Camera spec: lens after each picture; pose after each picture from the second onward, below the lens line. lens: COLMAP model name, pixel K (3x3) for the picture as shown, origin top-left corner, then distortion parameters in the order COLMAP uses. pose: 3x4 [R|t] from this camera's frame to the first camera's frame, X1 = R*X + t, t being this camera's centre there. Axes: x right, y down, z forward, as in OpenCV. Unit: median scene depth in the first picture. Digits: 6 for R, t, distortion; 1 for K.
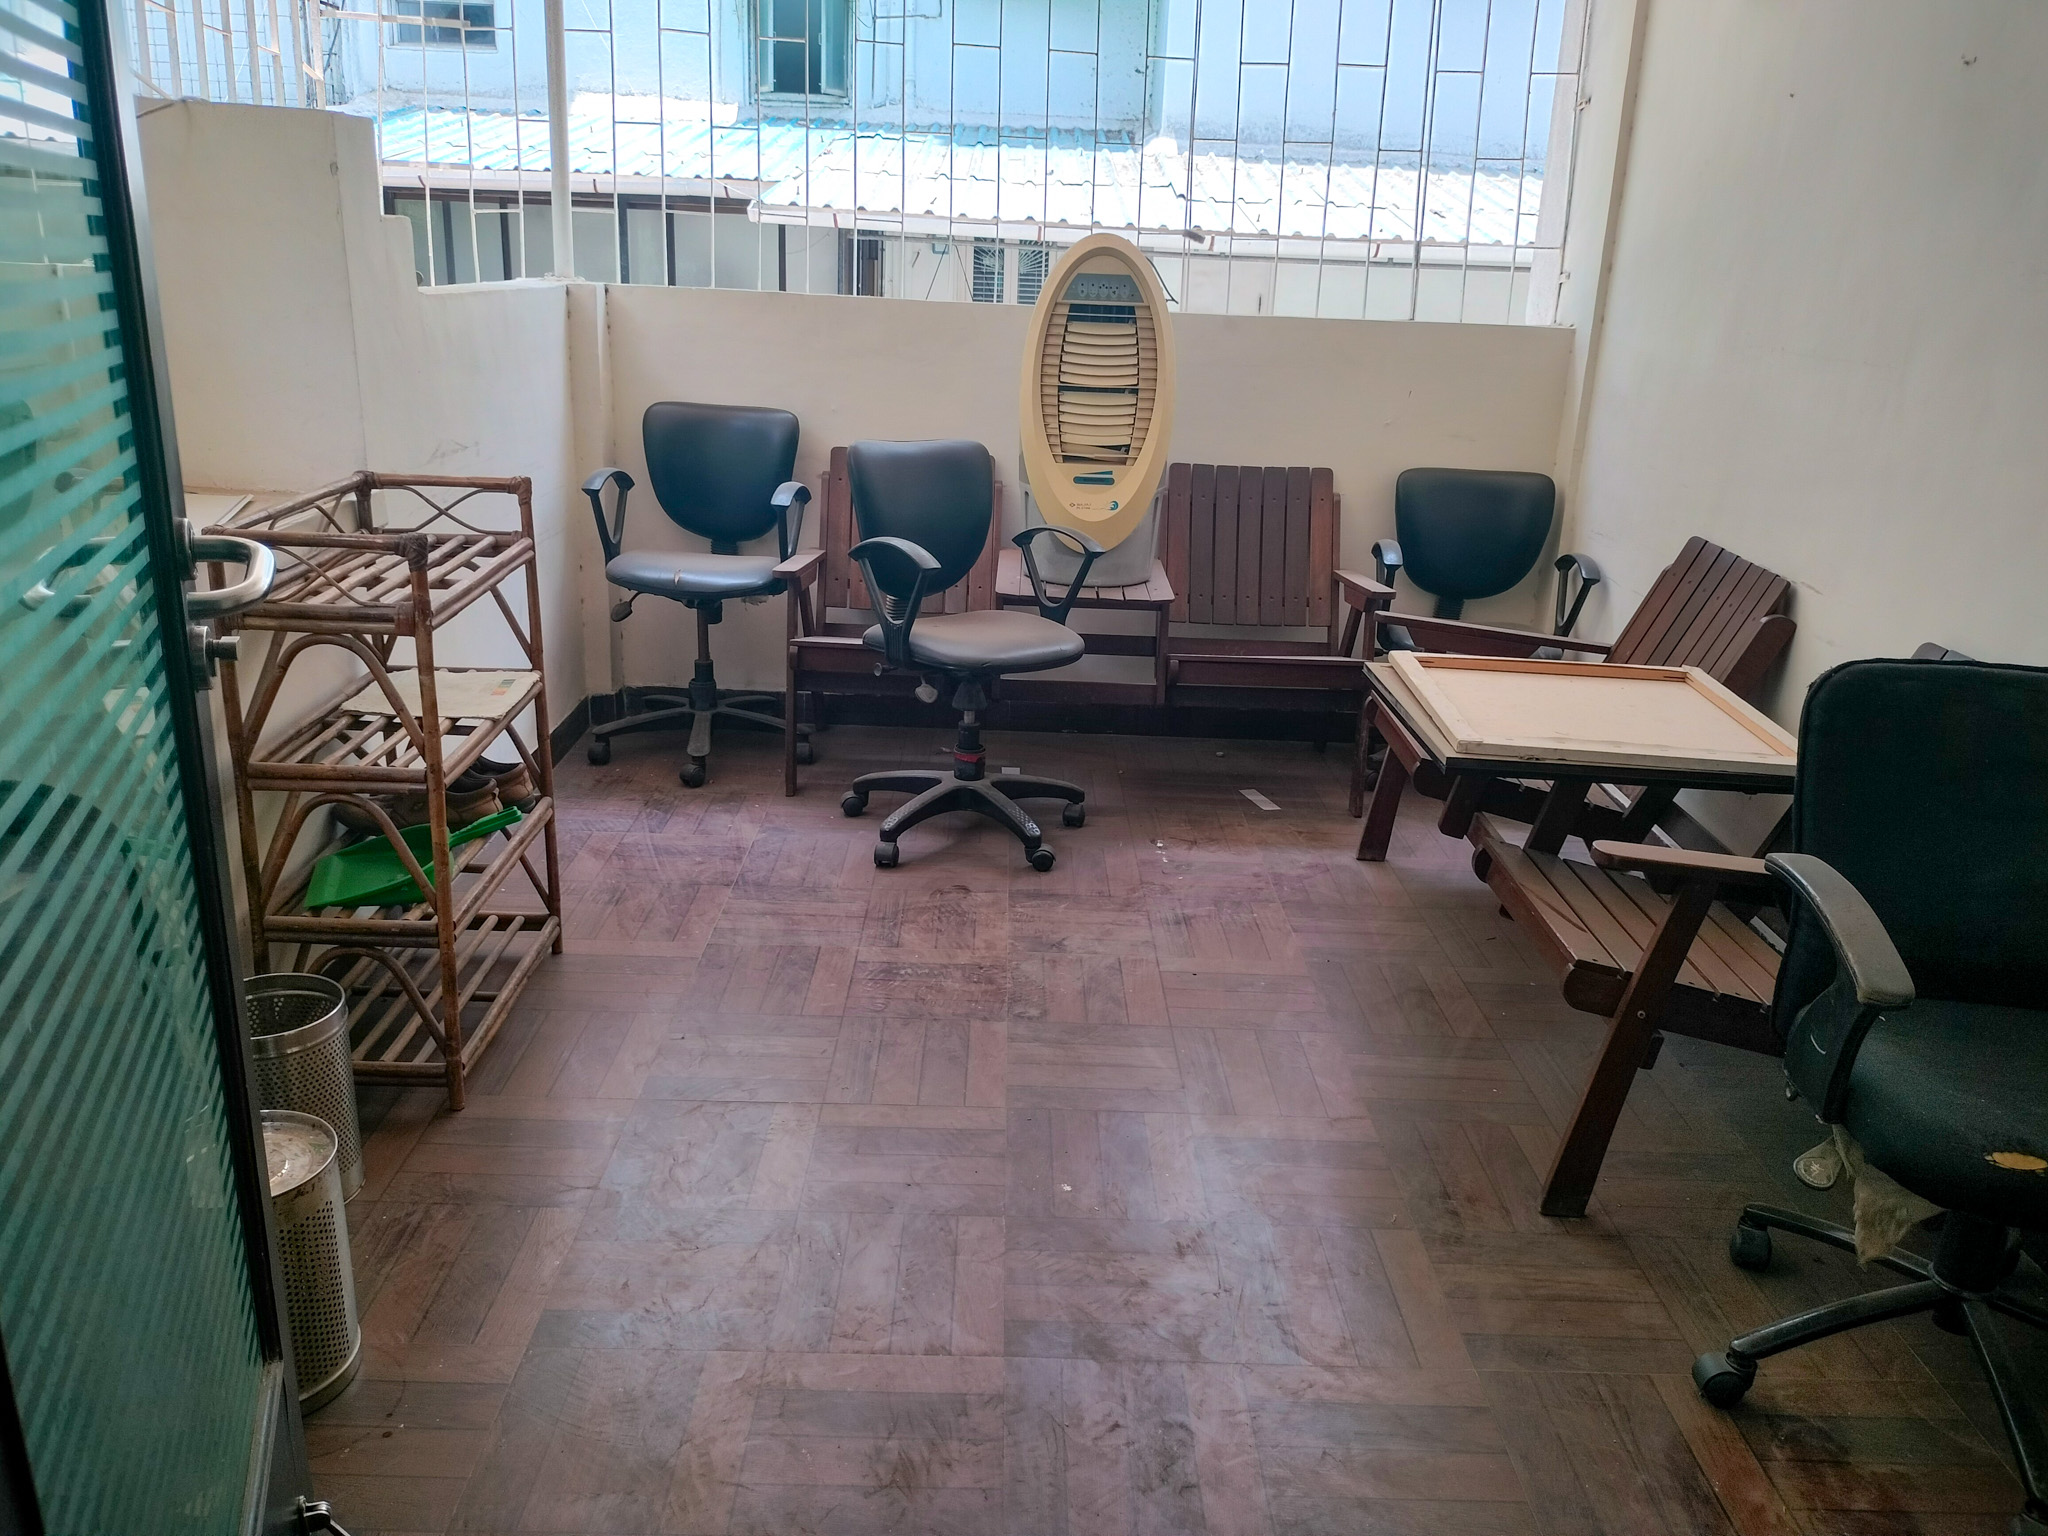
lens RADIAL K [[1585.9, 0, 1025.4], [0, 1585.9, 722.4], [0, 0, 1]] dist [0.058203, -0.000457]
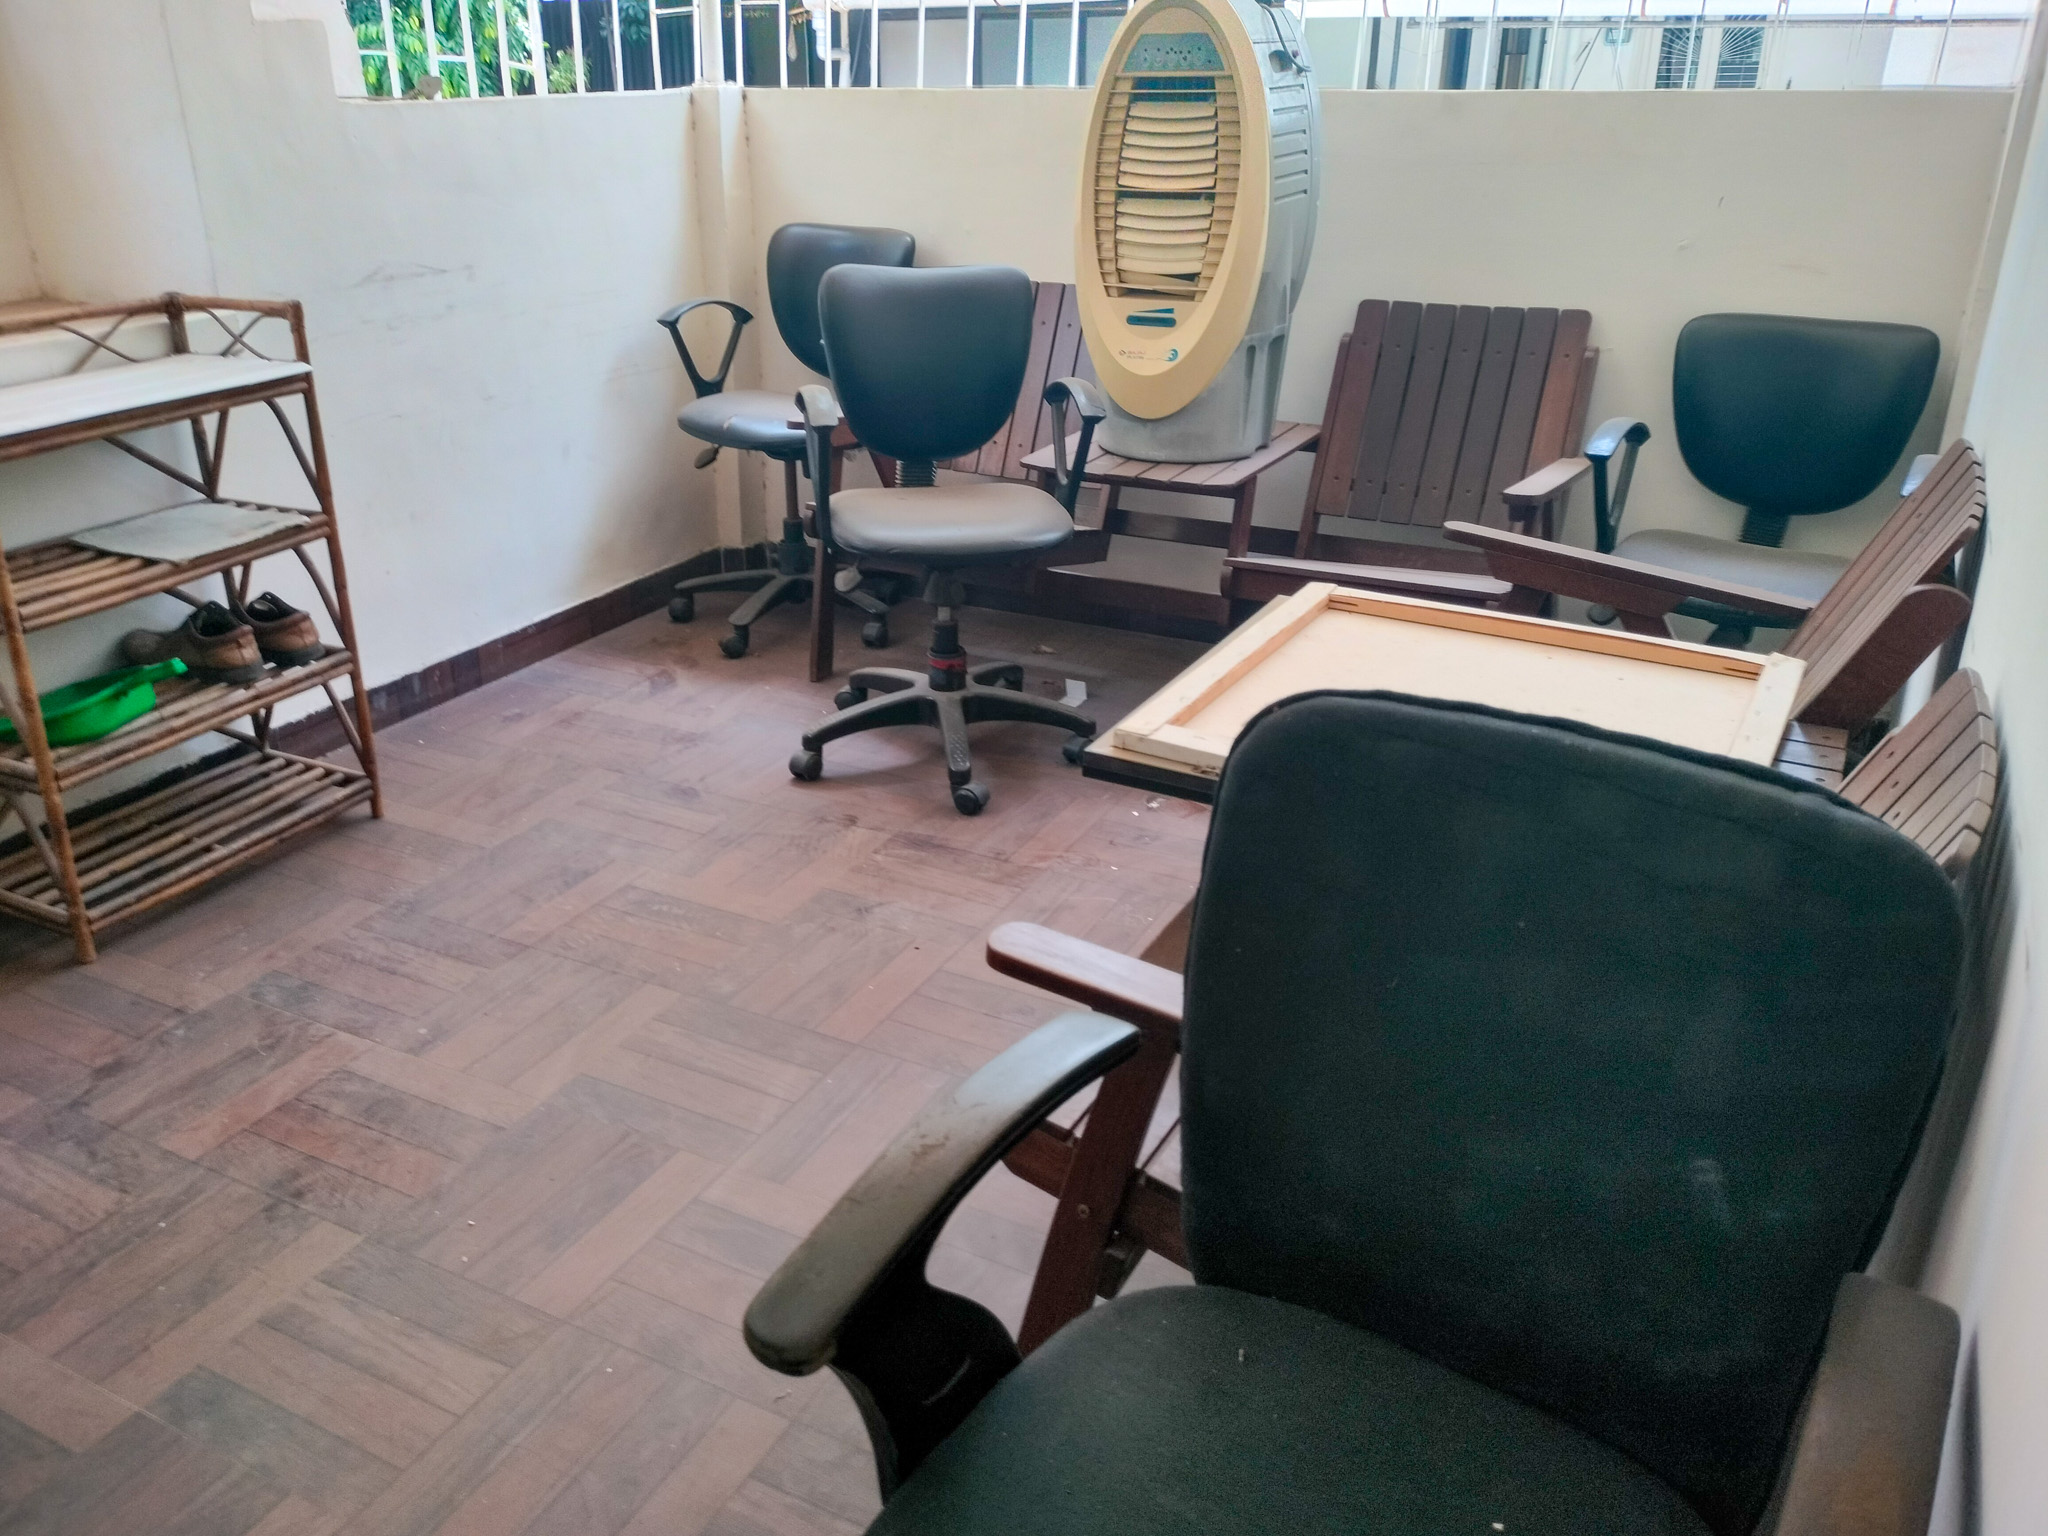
lens RADIAL K [[1595.0, 0, 1024.0], [0, 1595.0, 768.0], [0, 0, 1]] dist [0.021738, -0.011716]
pose [[0.860427, 0.154709, -0.485521, 0.395974], [-0.094897, 0.984779, 0.145620, -0.046906], [0.500659, -0.079221, 0.862012, 0.294451]]
